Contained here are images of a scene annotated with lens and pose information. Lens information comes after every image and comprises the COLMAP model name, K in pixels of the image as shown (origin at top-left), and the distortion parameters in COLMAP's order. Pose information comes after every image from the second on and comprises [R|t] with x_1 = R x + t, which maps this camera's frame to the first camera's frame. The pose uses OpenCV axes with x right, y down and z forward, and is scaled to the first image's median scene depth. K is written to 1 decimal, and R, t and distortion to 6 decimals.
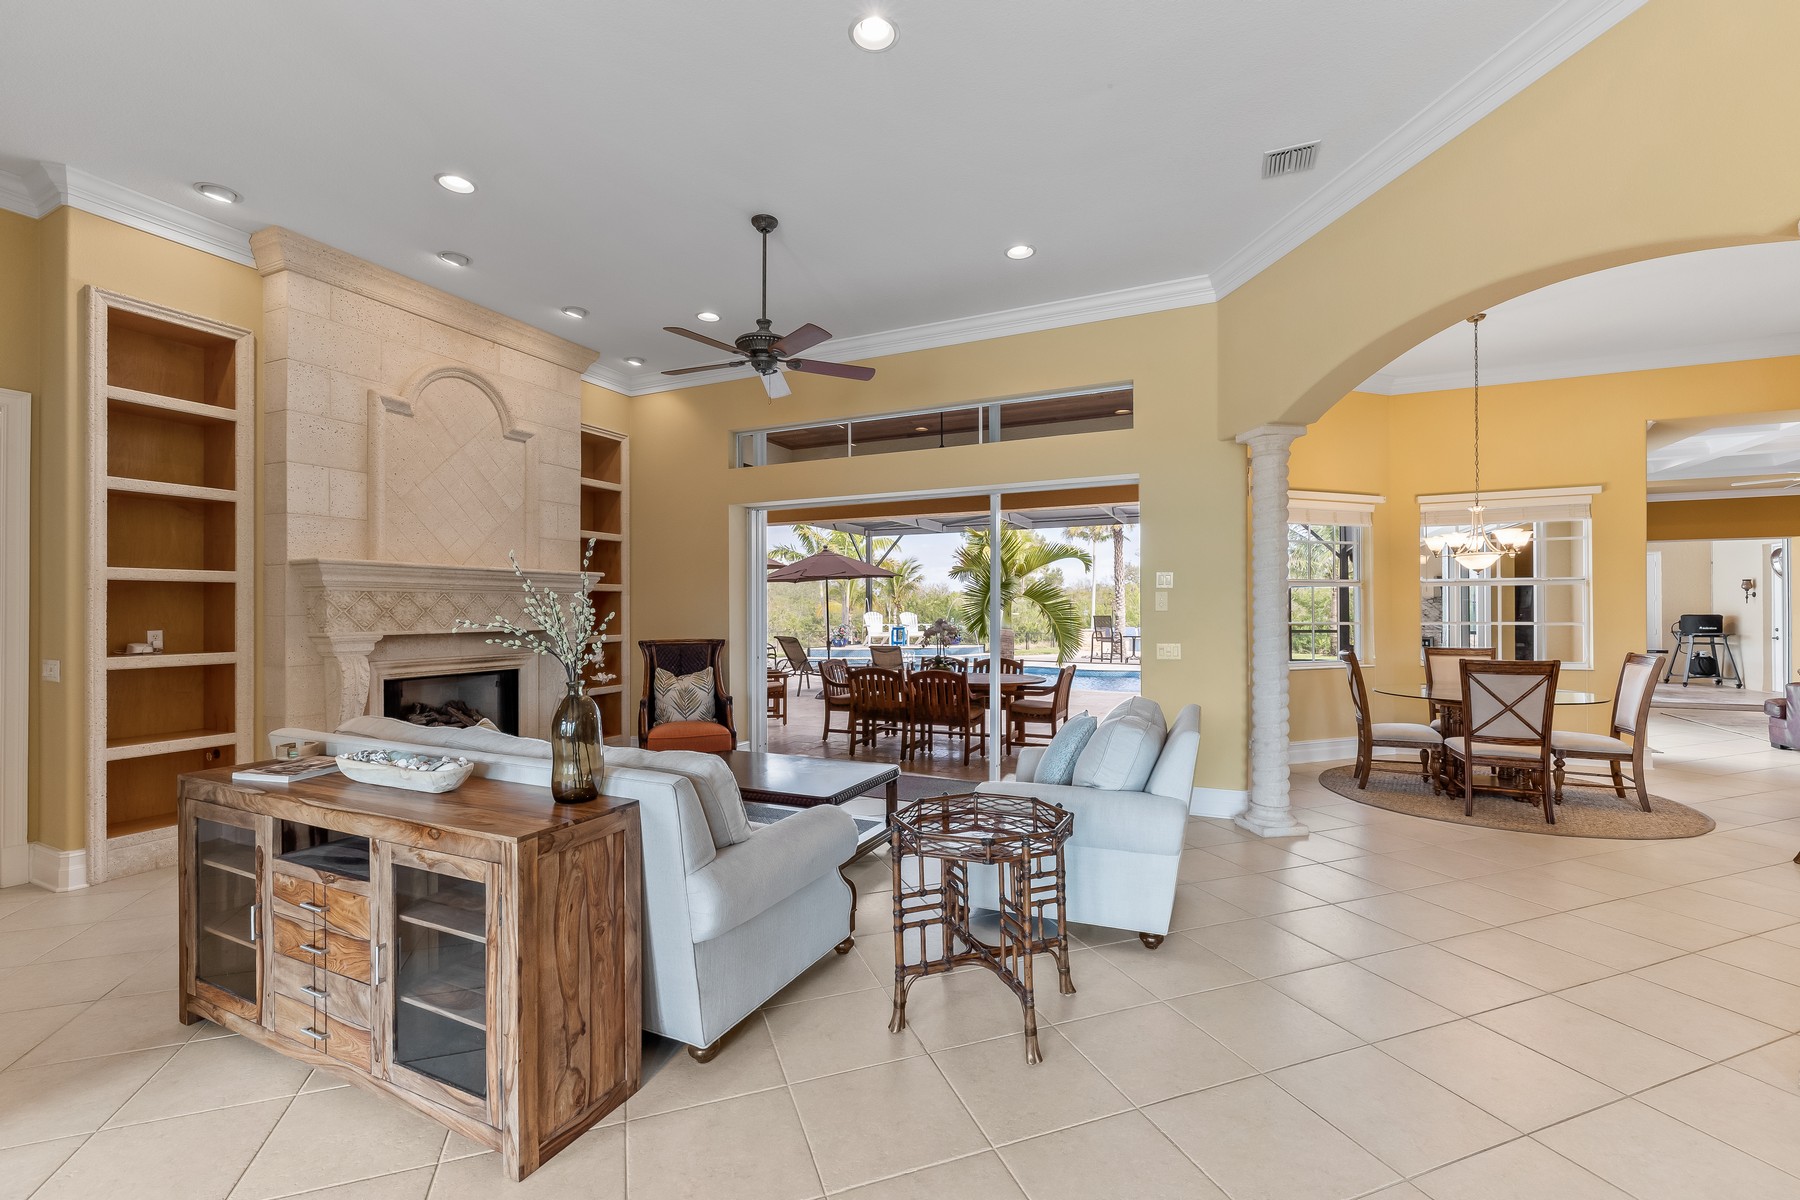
lens RADIAL K [[754.2, 0, 894.4], [0, 754.2, 600.7], [0, 0, 1]] dist [-0.002388, -0.000376]
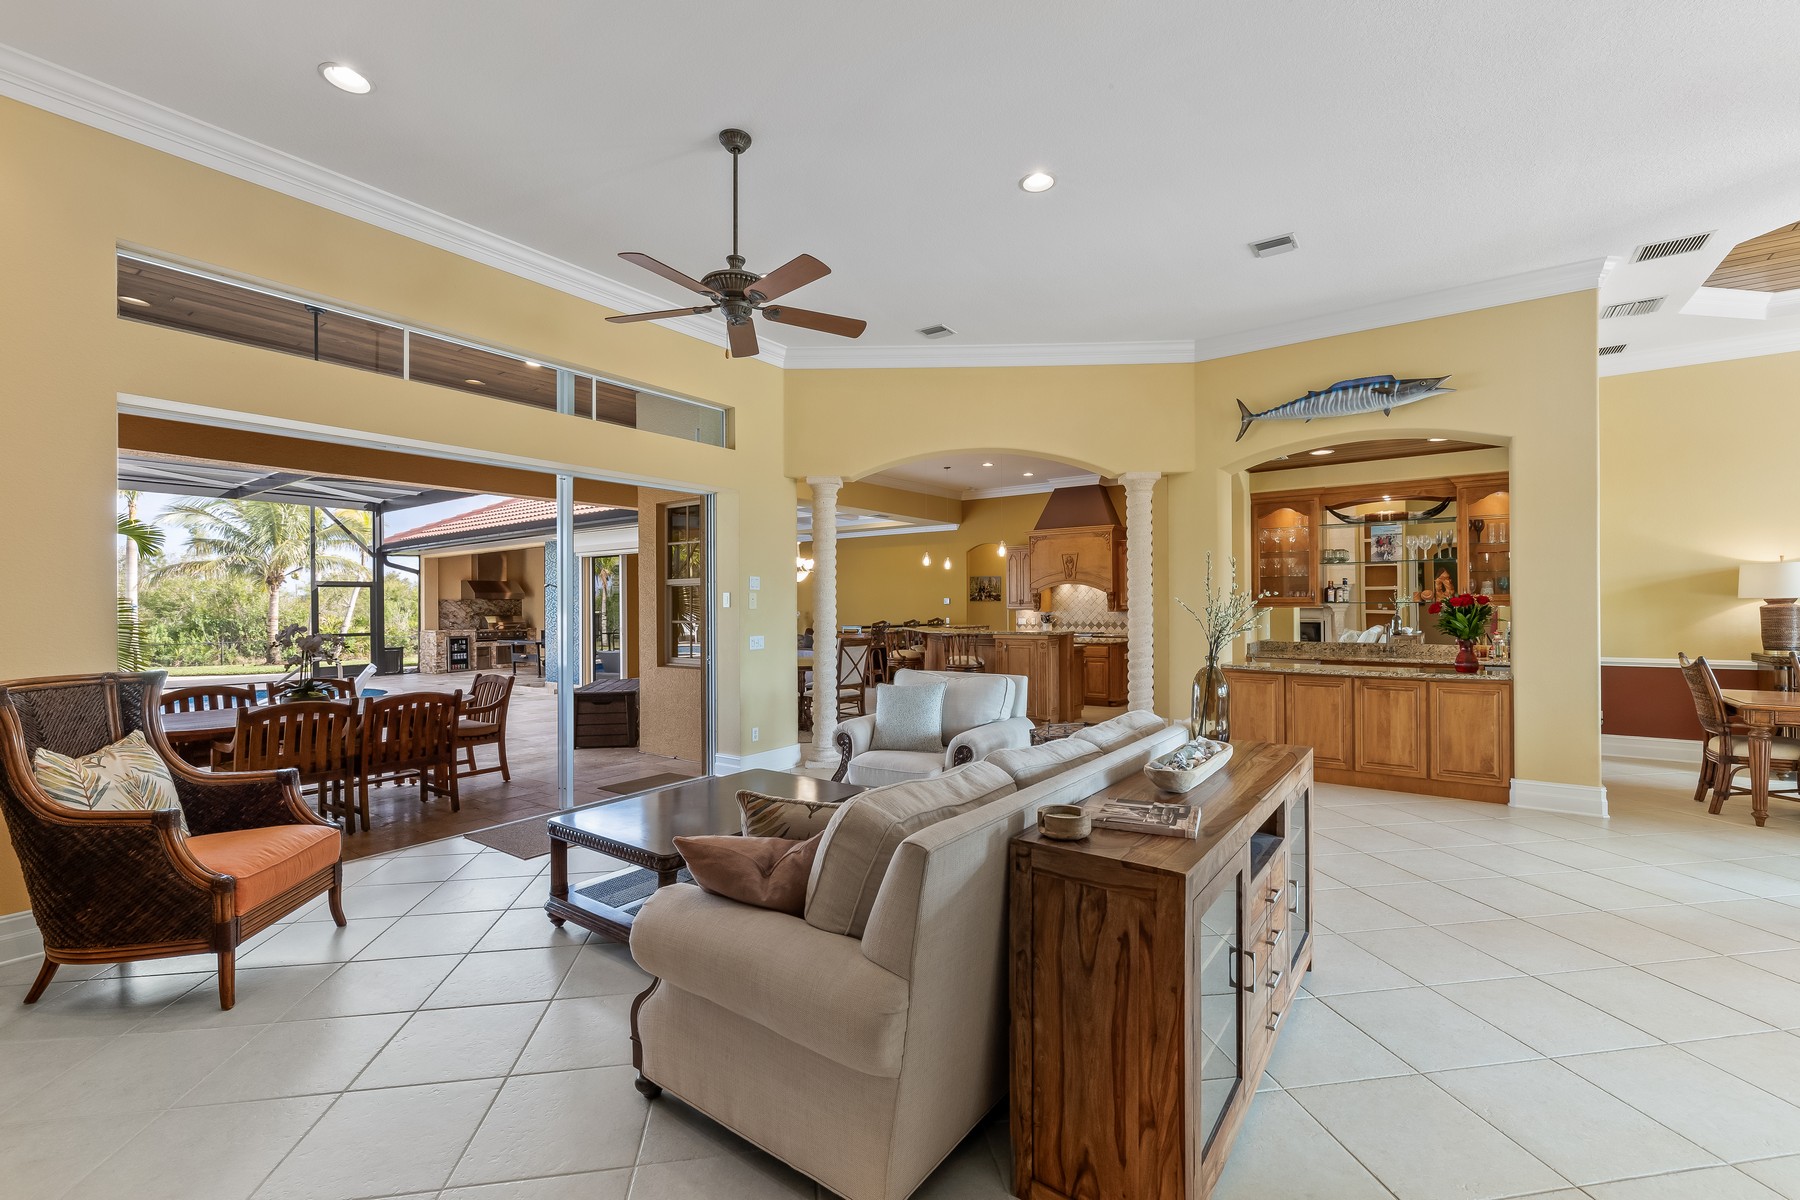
lens RADIAL K [[754.2, 0, 899.9], [0, 754.2, 604.4], [0, 0, 1]] dist [-0.002388, -0.000376]
pose [[0.187273, 0.004076, 0.982300, -0.663337], [-0.004286, 0.999985, -0.003332, 0.008403], [-0.982299, -0.003586, 0.187287, 0.467170]]
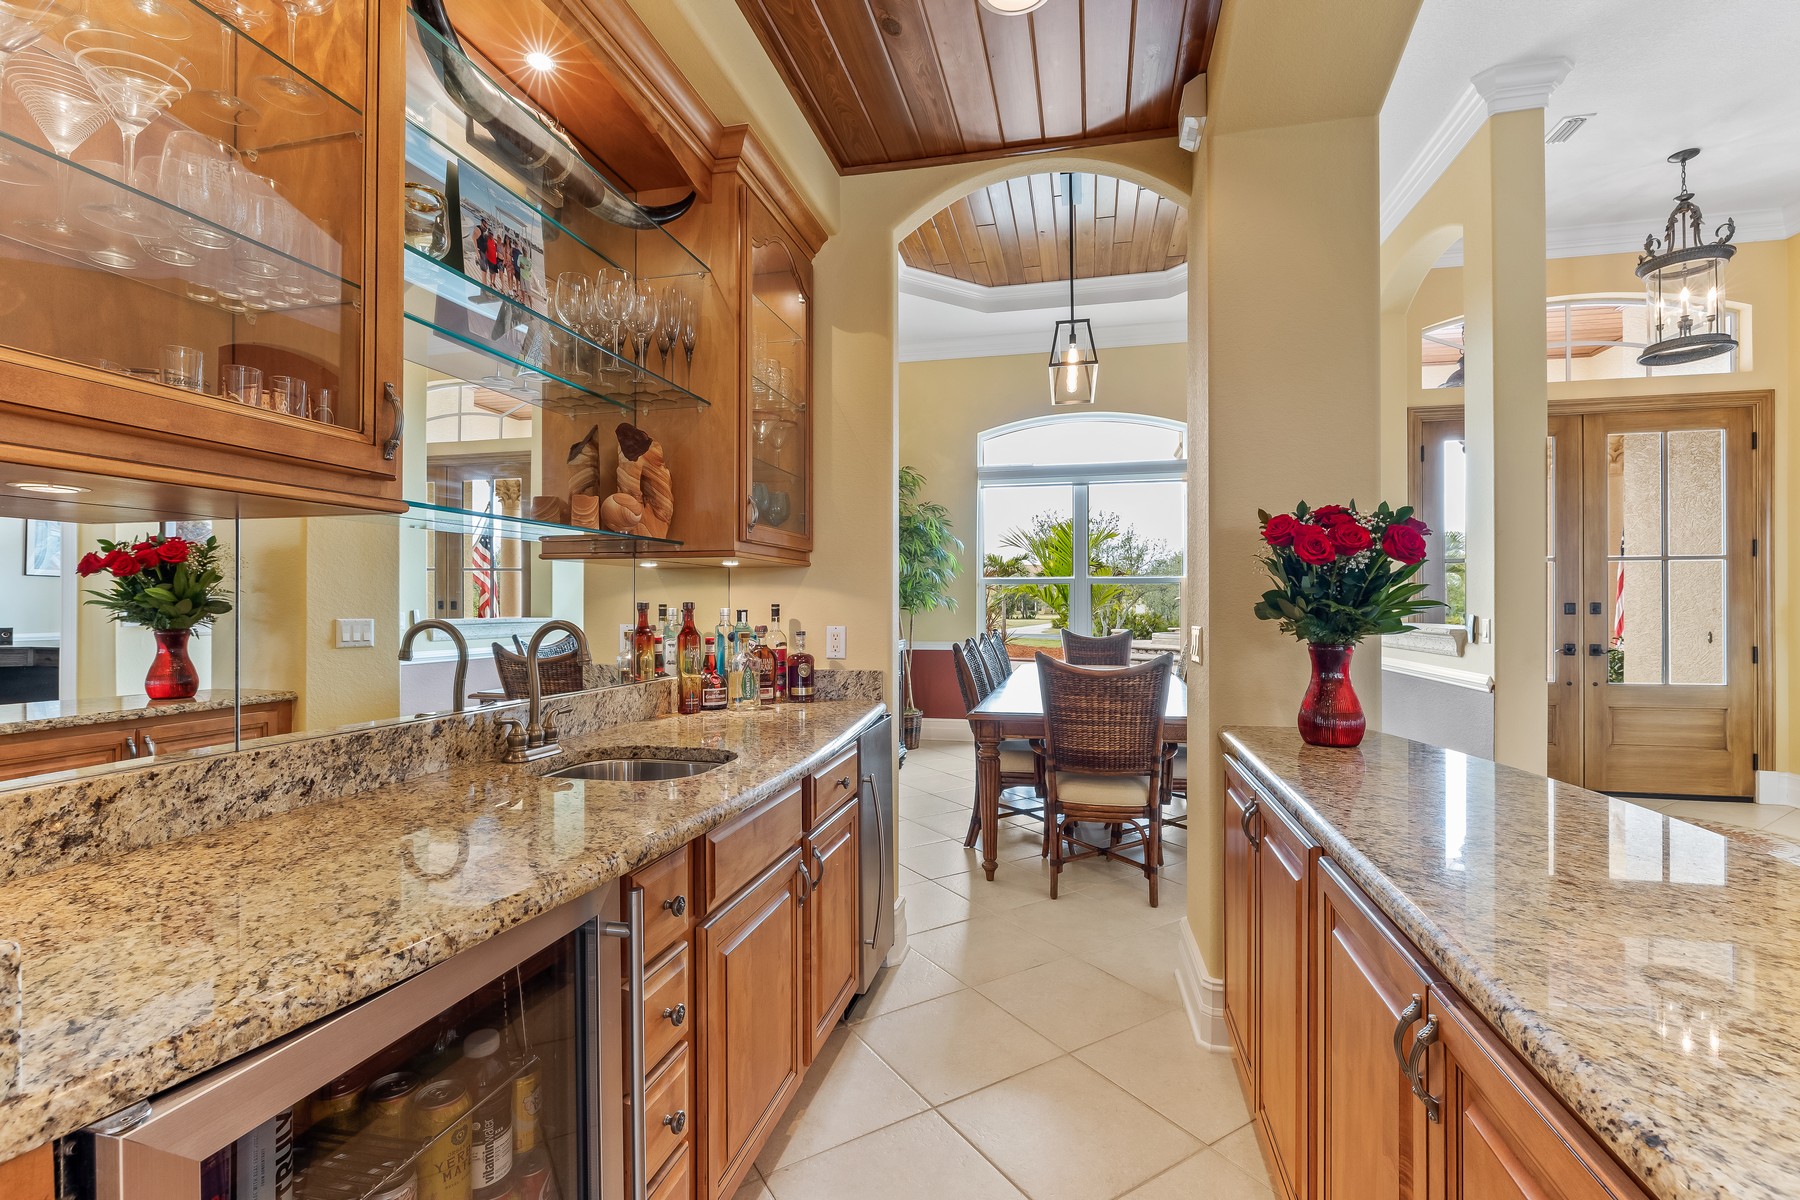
lens RADIAL K [[797.1, 0, 907.4], [0, 797.1, 605.0], [0, 0, 1]] dist [-0.005185, 0.000741]
pose [[-0.975746, 0.004844, -0.218850, 0.572336], [0.006748, 0.999946, -0.007955, 0.029703], [0.218800, -0.009239, -0.975726, 0.243393]]
